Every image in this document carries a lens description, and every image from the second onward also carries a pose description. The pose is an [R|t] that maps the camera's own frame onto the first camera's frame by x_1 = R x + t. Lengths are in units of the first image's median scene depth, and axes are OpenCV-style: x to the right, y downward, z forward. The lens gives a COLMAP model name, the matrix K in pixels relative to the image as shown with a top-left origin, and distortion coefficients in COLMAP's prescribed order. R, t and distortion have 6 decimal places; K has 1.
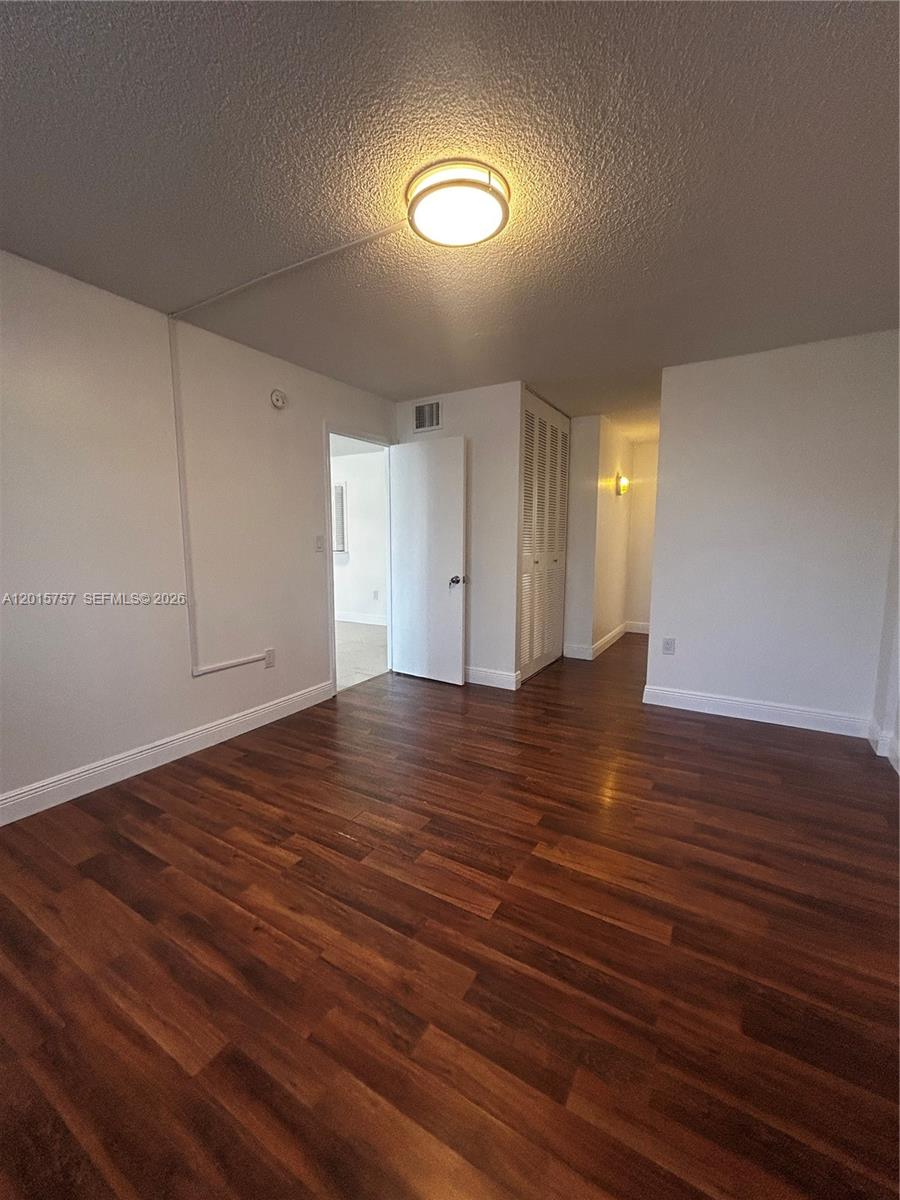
lens RADIAL K [[484.4, 0, 447.7], [0, 484.4, 602.4], [0, 0, 1]] dist [-0.001547, 0.000515]
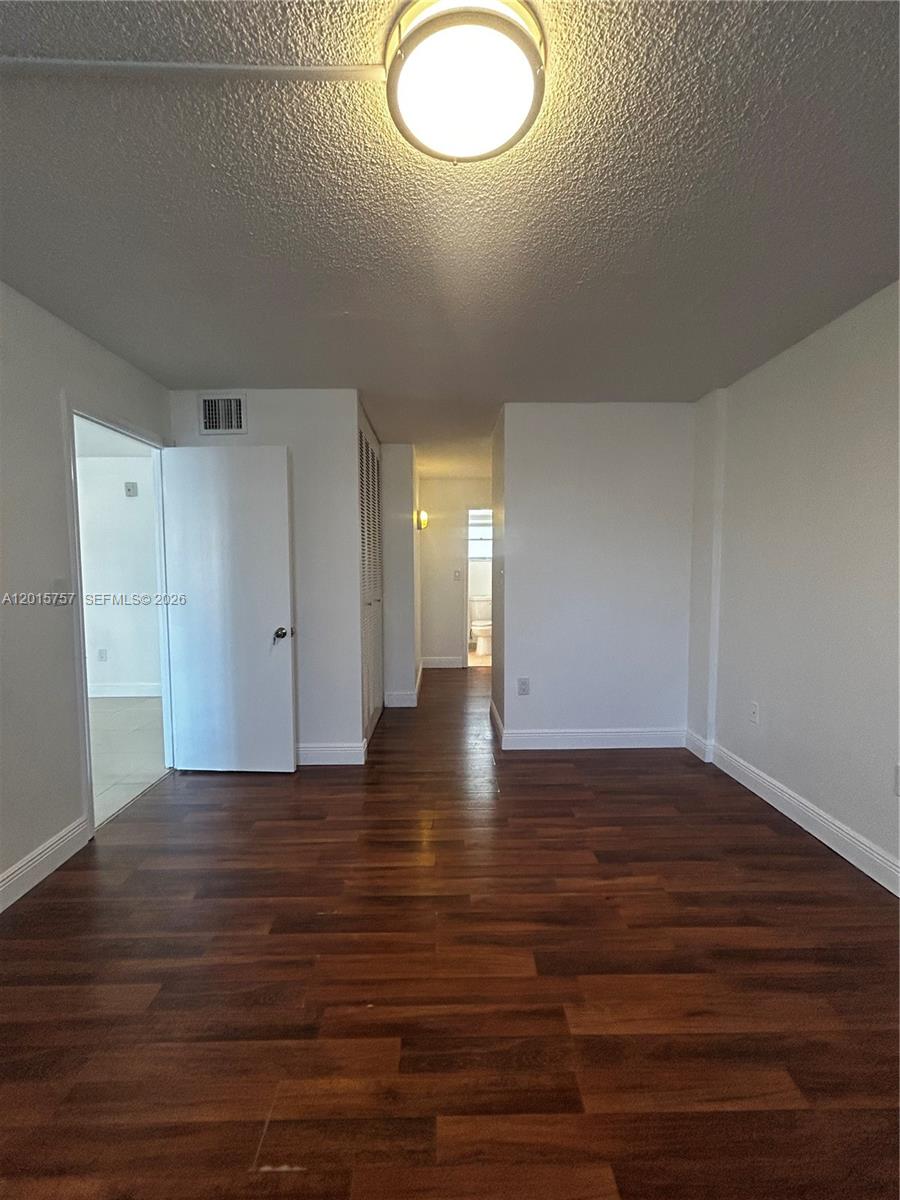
lens RADIAL K [[484.4, 0, 447.7], [0, 484.4, 602.4], [0, 0, 1]] dist [-0.001547, 0.000515]
pose [[0.849330, -0.041062, 0.526262, -0.173678], [0.074943, 0.996251, -0.043216, -0.046629], [-0.522514, 0.076145, 0.849224, 0.243694]]
